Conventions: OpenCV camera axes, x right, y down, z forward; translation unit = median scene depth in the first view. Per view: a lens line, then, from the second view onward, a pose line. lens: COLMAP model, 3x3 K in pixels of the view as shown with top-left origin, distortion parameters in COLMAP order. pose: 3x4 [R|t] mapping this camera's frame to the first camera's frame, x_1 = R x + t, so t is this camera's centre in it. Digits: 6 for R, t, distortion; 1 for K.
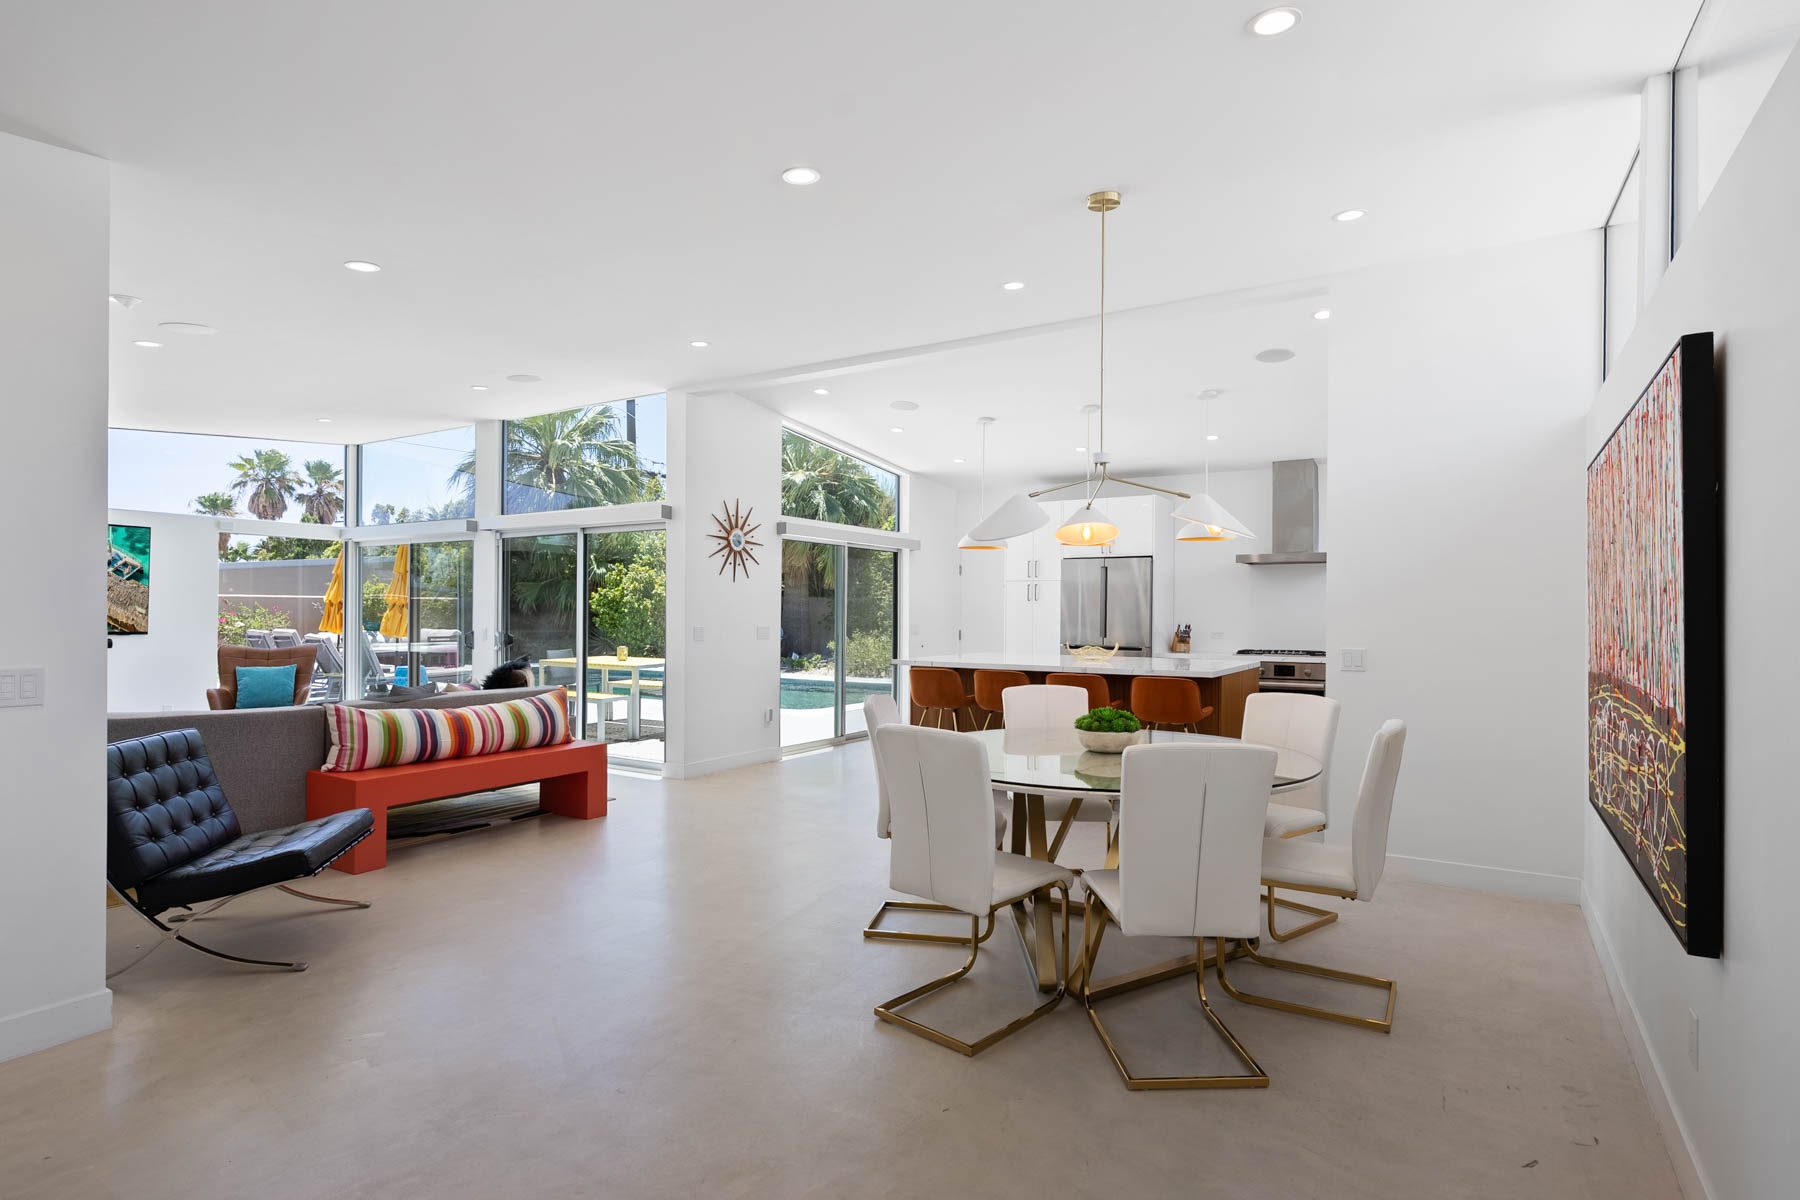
lens RADIAL K [[926.6, 0, 914.4], [0, 926.6, 611.3], [0, 0, 1]] dist [0.000669, 0.000117]
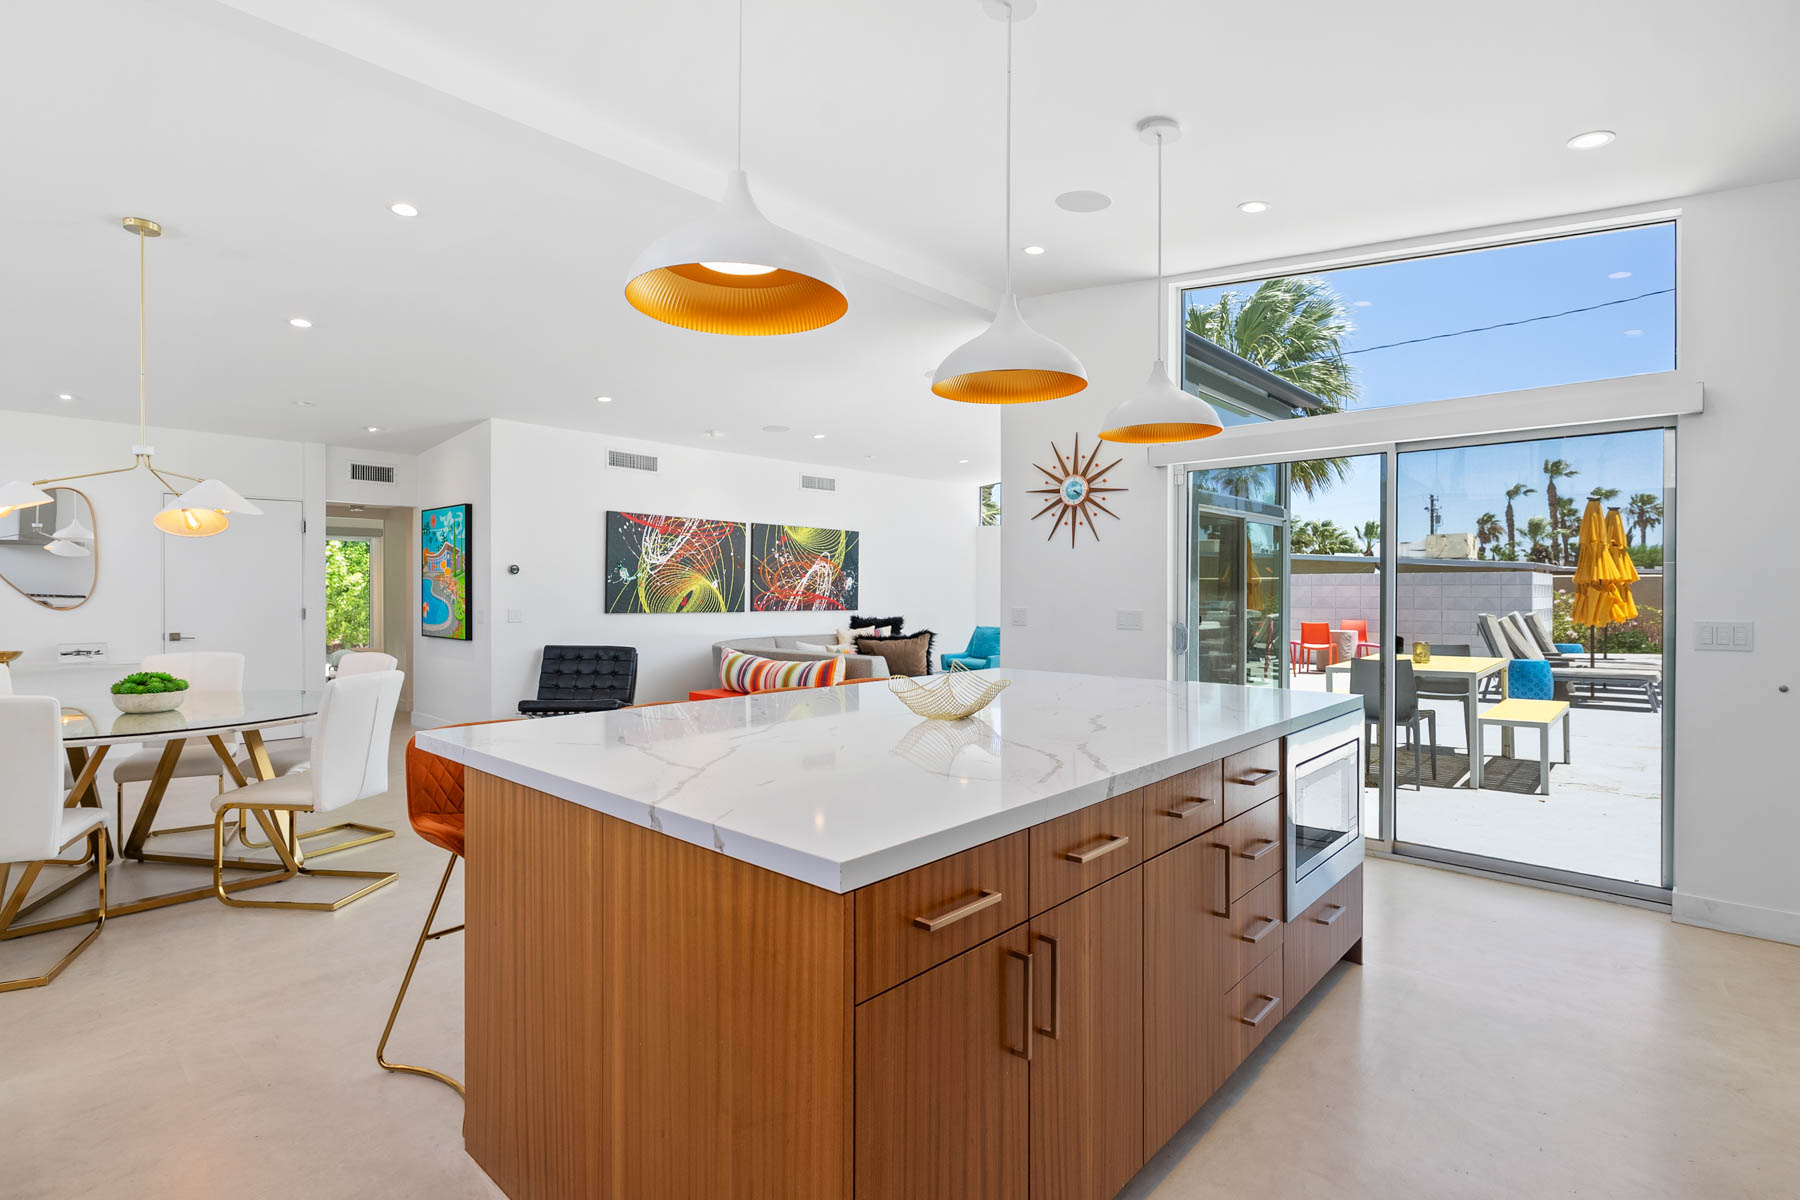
lens RADIAL K [[868.8, 0, 913.4], [0, 868.8, 596.9], [0, 0, 1]] dist [-0.000667, 0.000668]
pose [[-0.177427, 0.007428, -0.984106, 0.442255], [-0.002719, 0.999964, 0.008038, 0.001565], [0.984130, 0.004102, -0.177401, 0.875272]]
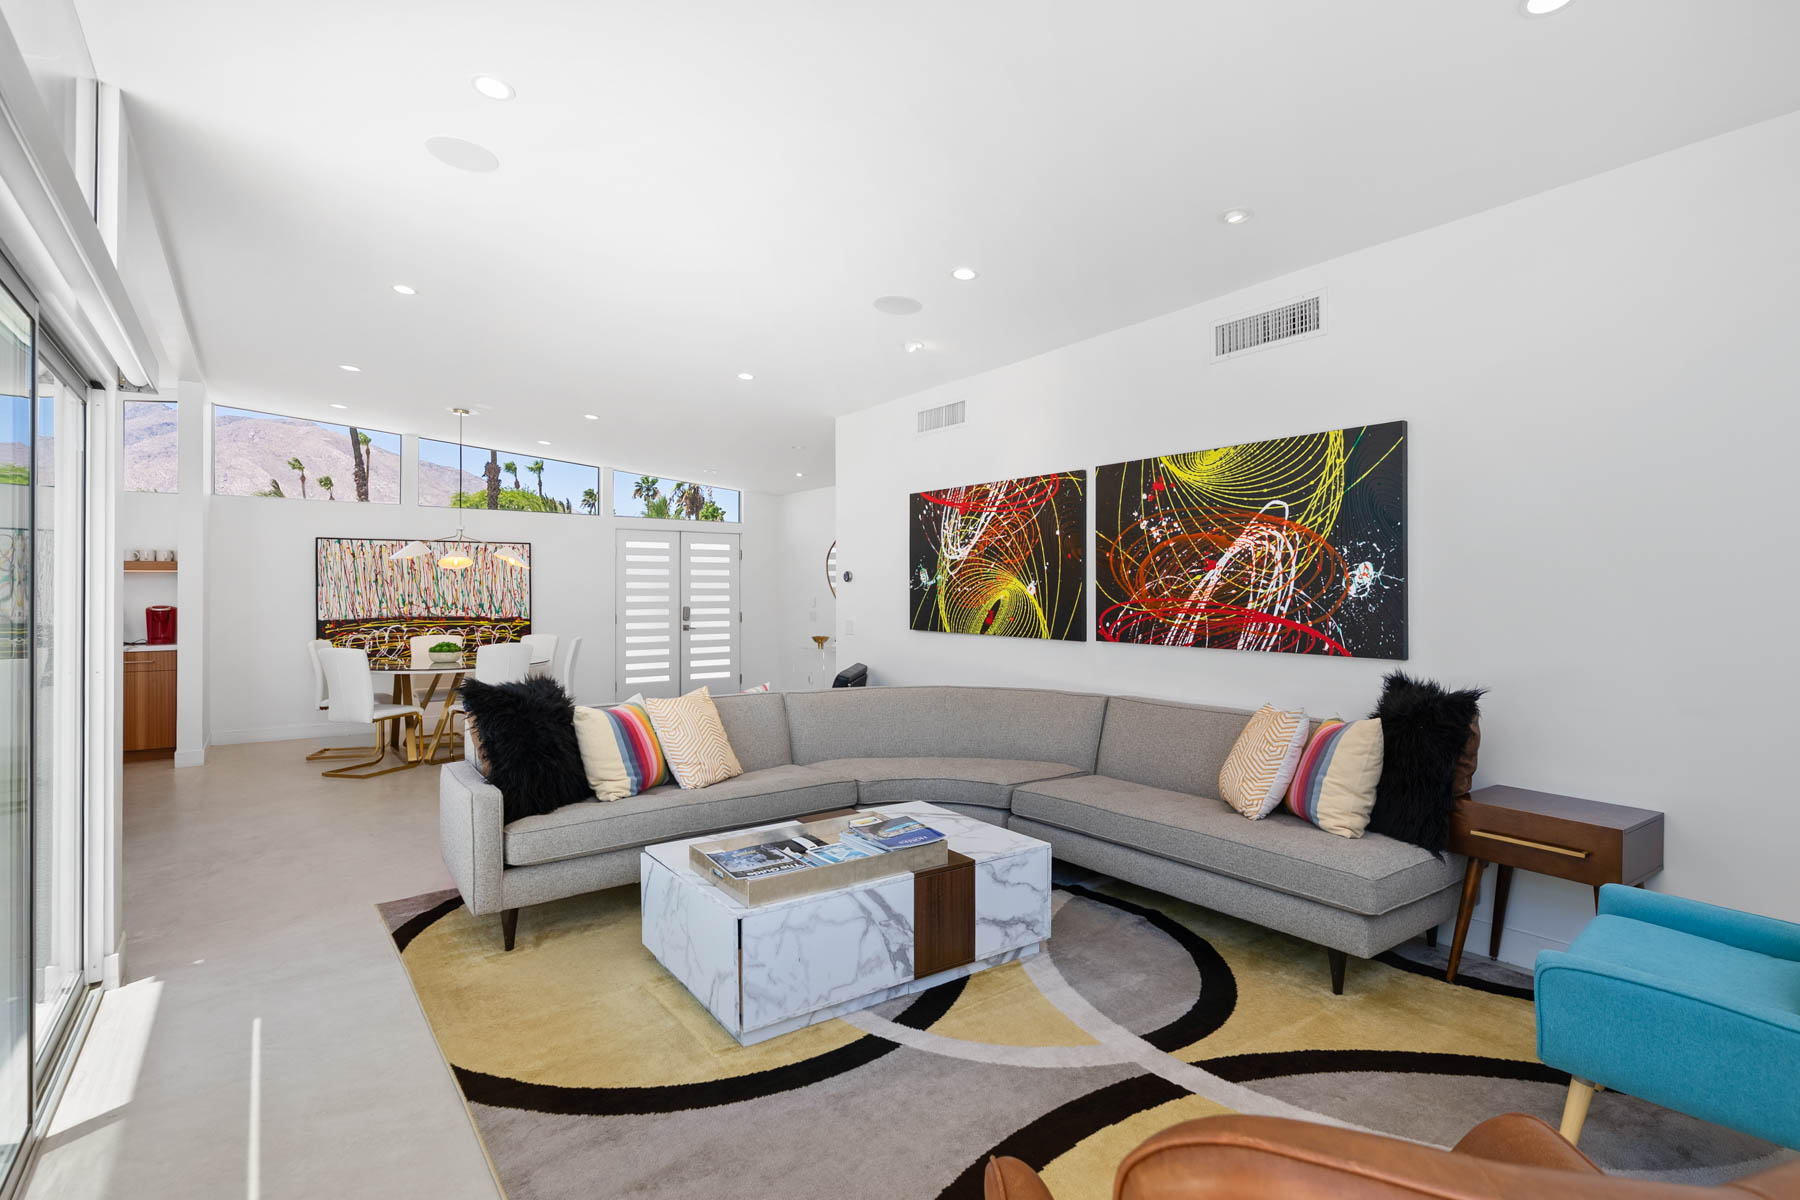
lens RADIAL K [[868.8, 0, 893.5], [0, 868.8, 588.3], [0, 0, 1]] dist [-0.000667, 0.000668]
pose [[-0.925655, 0.003574, 0.378353, -0.631675], [-0.000507, 0.999943, -0.010686, 0.001529], [-0.378369, -0.010083, -0.925600, 1.035457]]
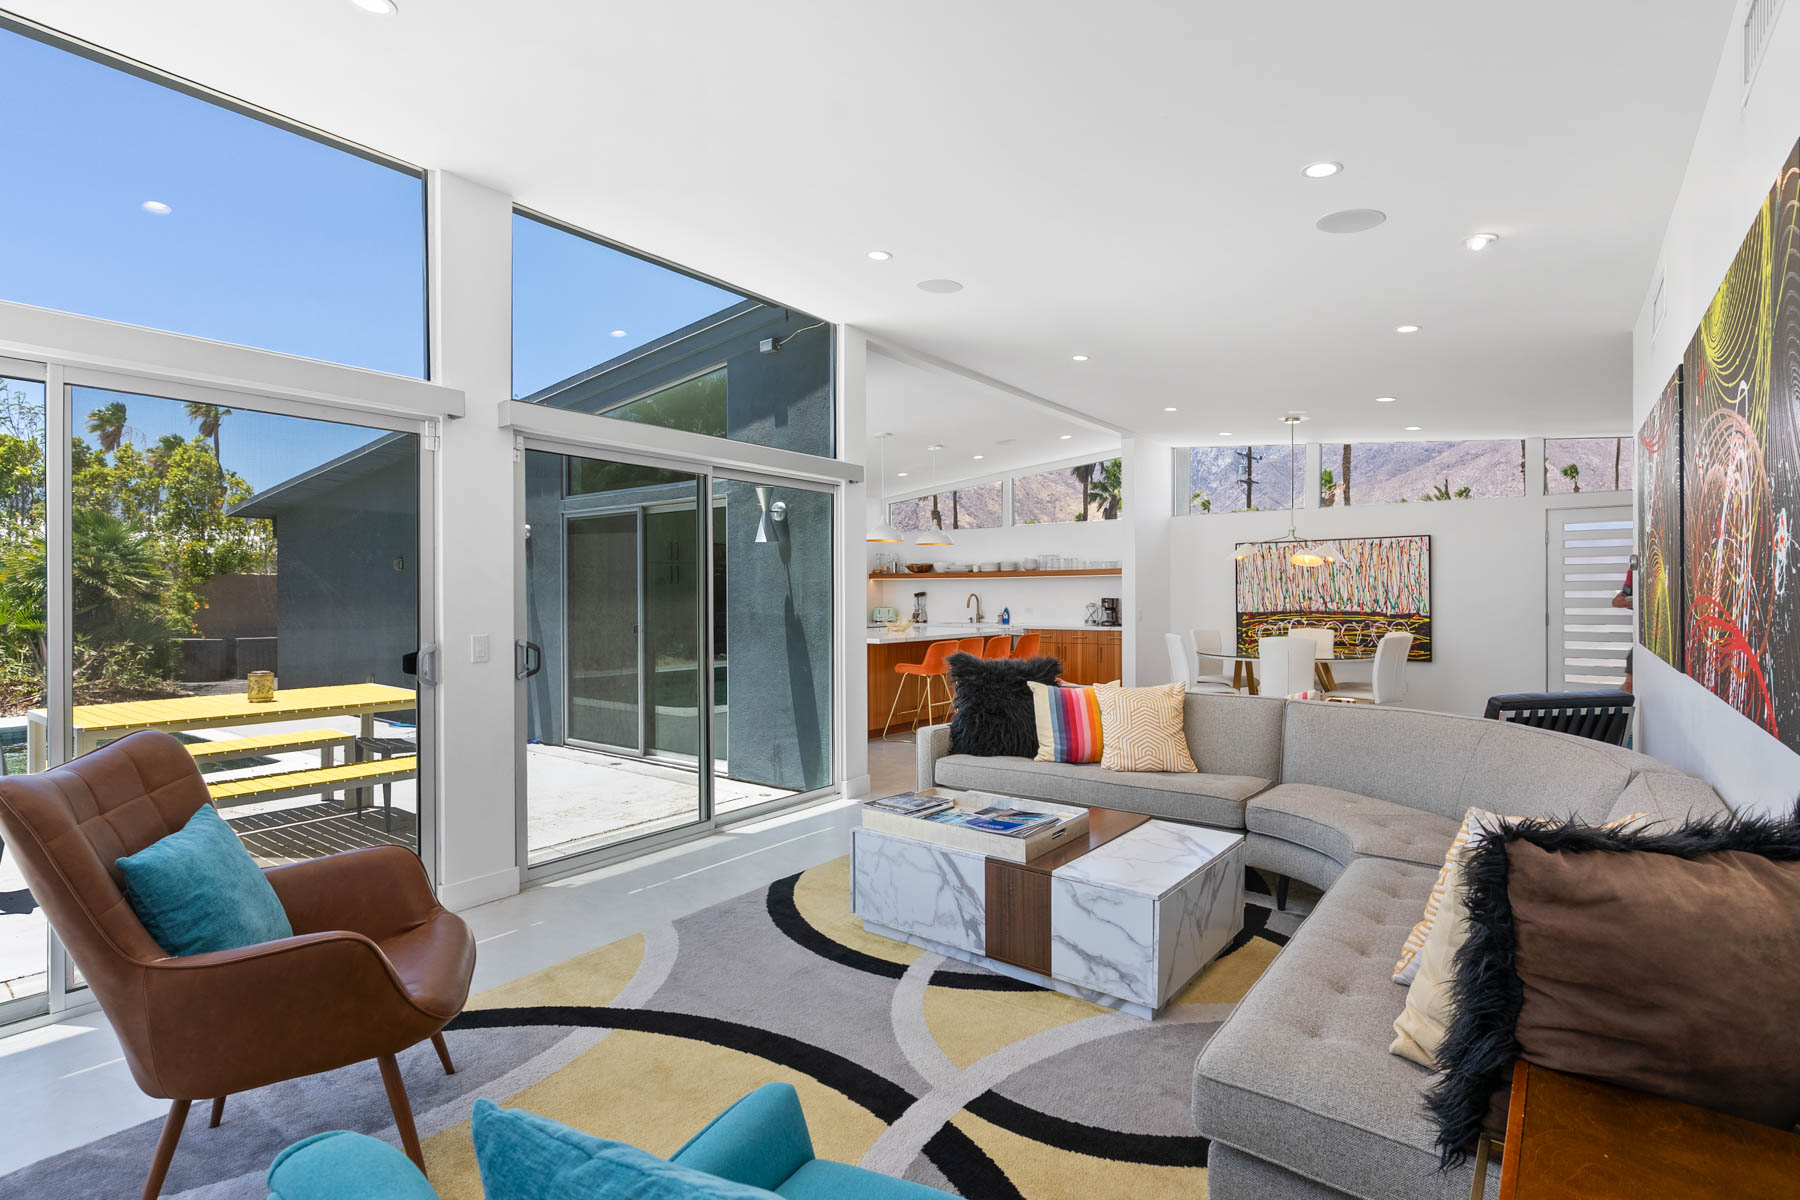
lens RADIAL K [[868.8, 0, 915.4], [0, 868.8, 599.0], [0, 0, 1]] dist [-0.000667, 0.000668]
pose [[0.090015, -0.007070, 0.995915, -0.865396], [0.002200, 0.999974, 0.006900, 0.000364], [-0.995938, 0.001570, 0.090028, 0.719157]]
